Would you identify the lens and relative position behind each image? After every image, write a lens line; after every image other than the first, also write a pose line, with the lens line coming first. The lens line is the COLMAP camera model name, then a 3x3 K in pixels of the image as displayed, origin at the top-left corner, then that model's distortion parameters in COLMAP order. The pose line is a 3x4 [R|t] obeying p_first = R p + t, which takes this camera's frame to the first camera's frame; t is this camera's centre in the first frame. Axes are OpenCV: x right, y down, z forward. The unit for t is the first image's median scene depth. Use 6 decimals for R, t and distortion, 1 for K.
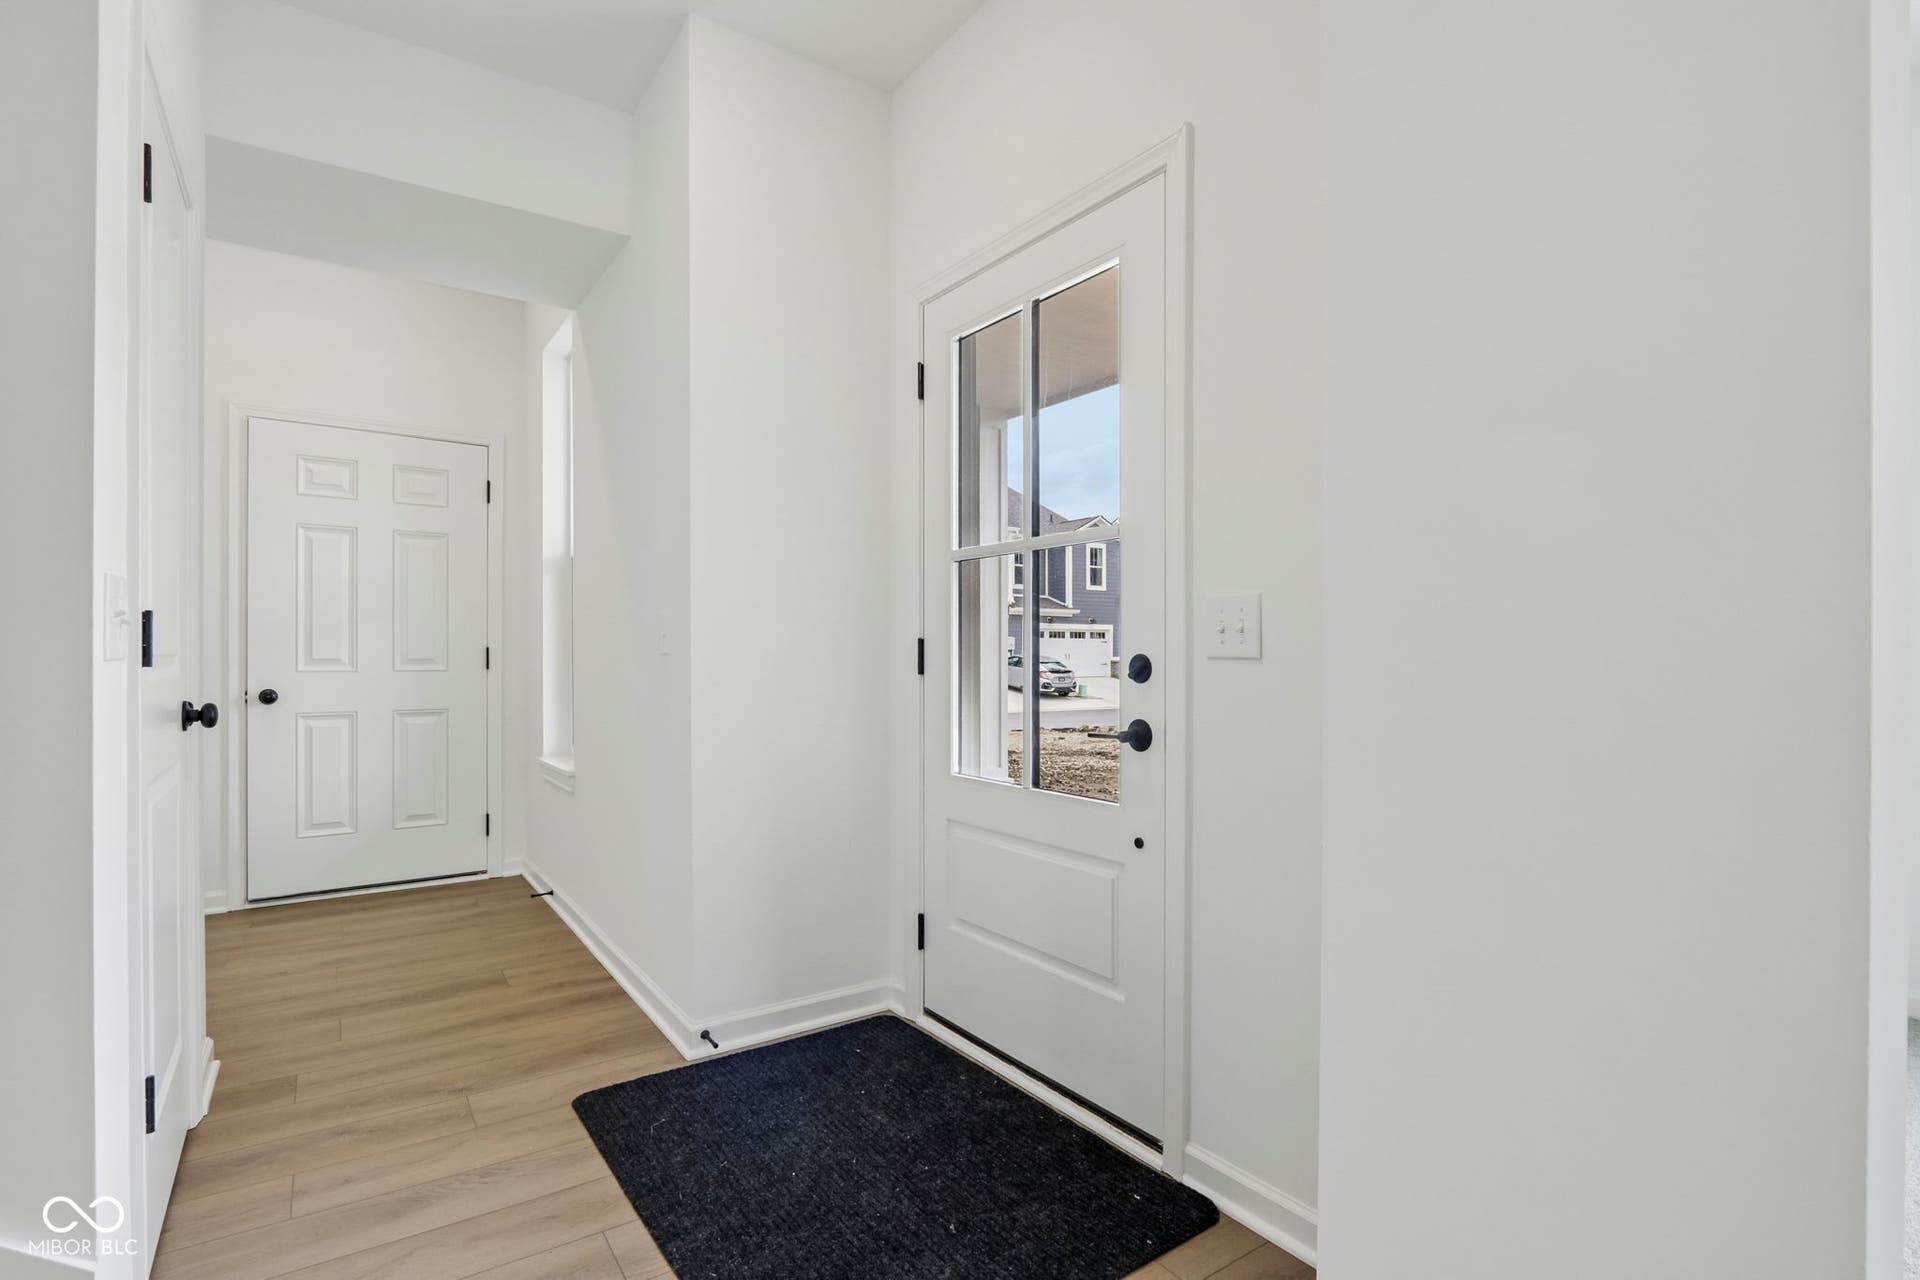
lens RADIAL K [[902.8, 0, 956.2], [0, 902.8, 652.3], [0, 0, 1]] dist [-0.012657, 0.004261]
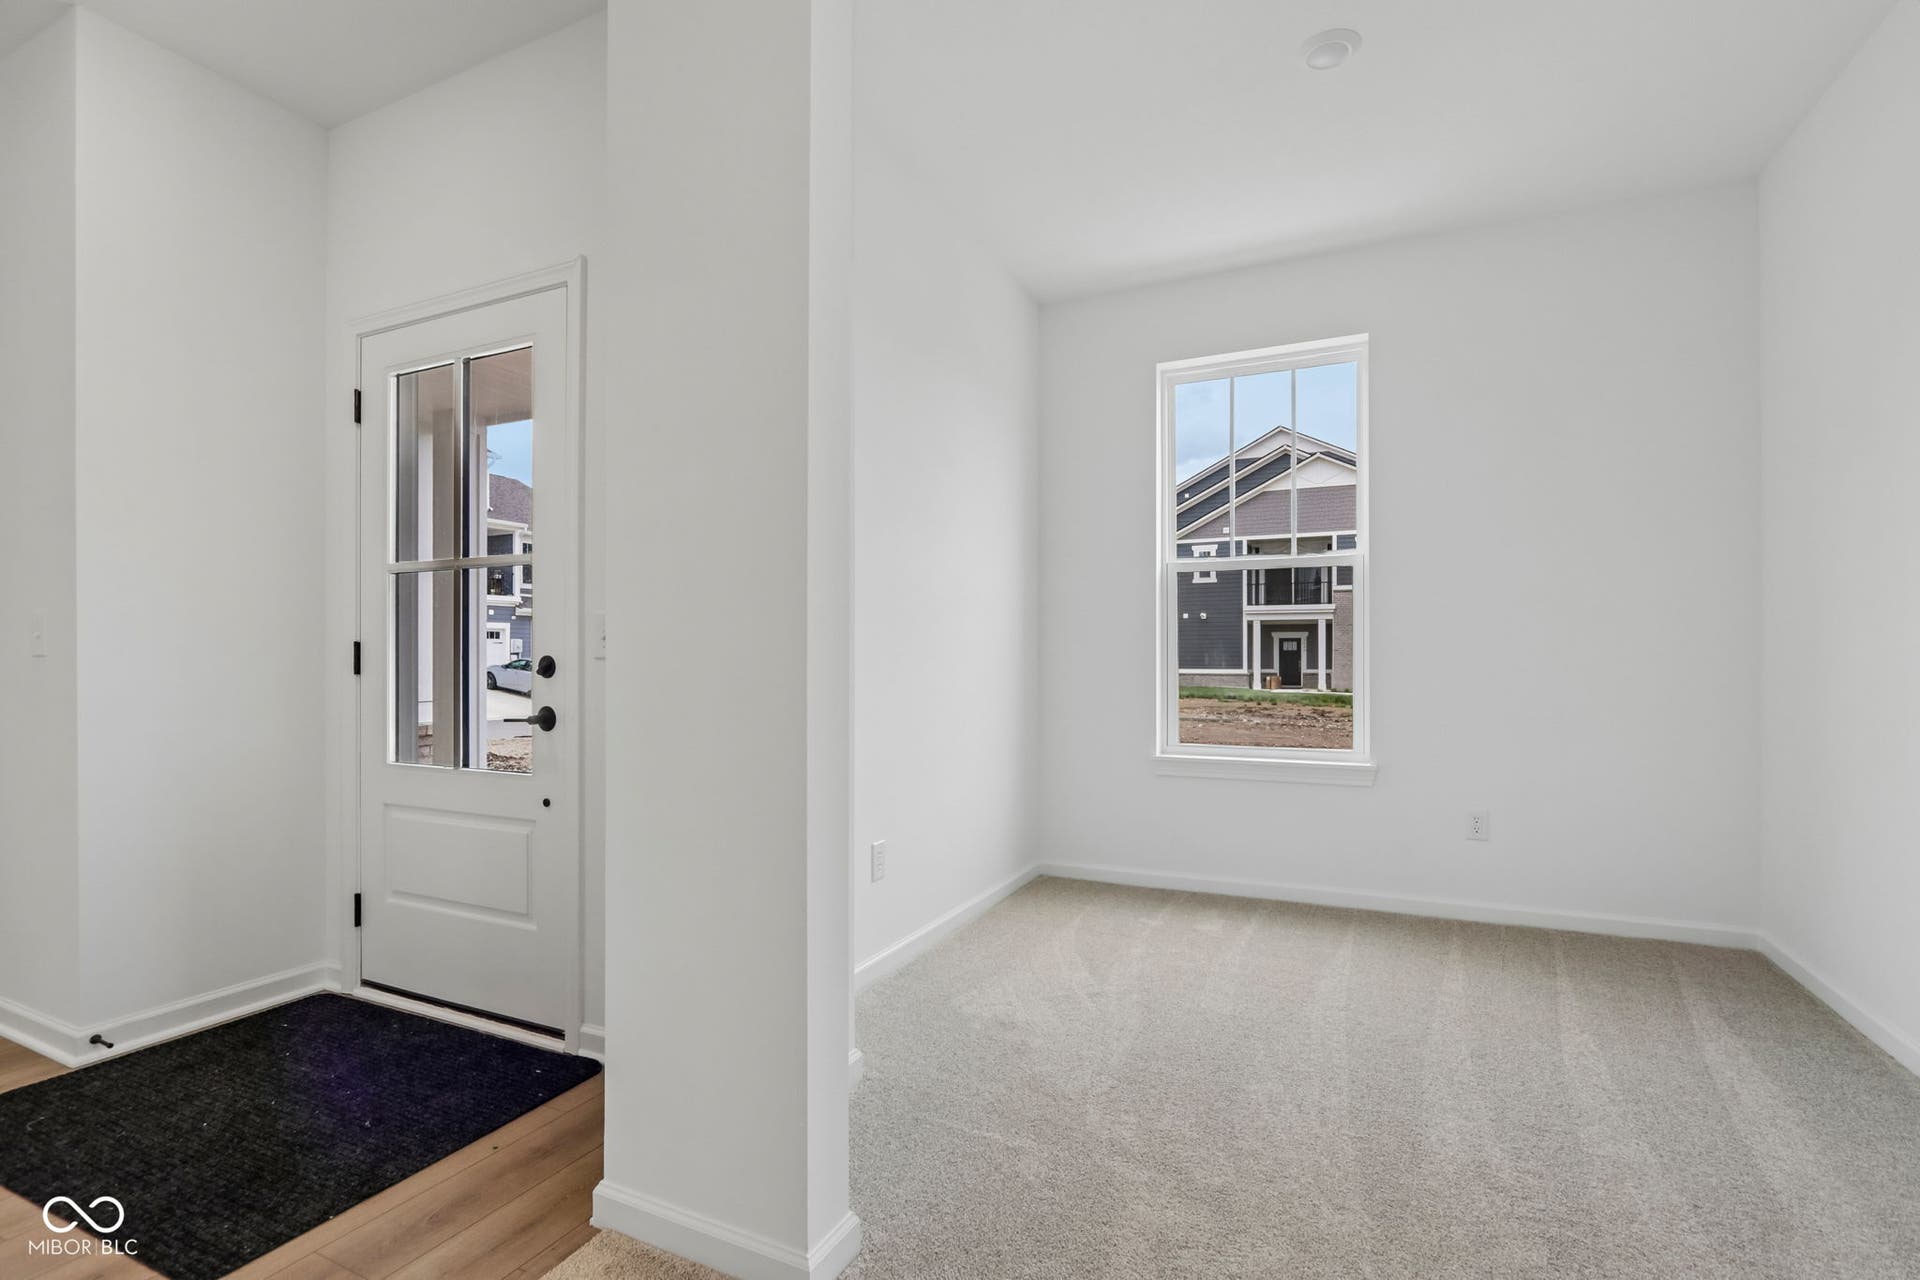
lens RADIAL K [[902.8, 0, 956.2], [0, 902.8, 652.3], [0, 0, 1]] dist [-0.012657, 0.004261]
pose [[0.876821, 0.000274, 0.480818, 0.091392], [0.001460, 0.999994, -0.003233, 0.002502], [-0.480816, 0.003537, 0.876815, -0.376721]]
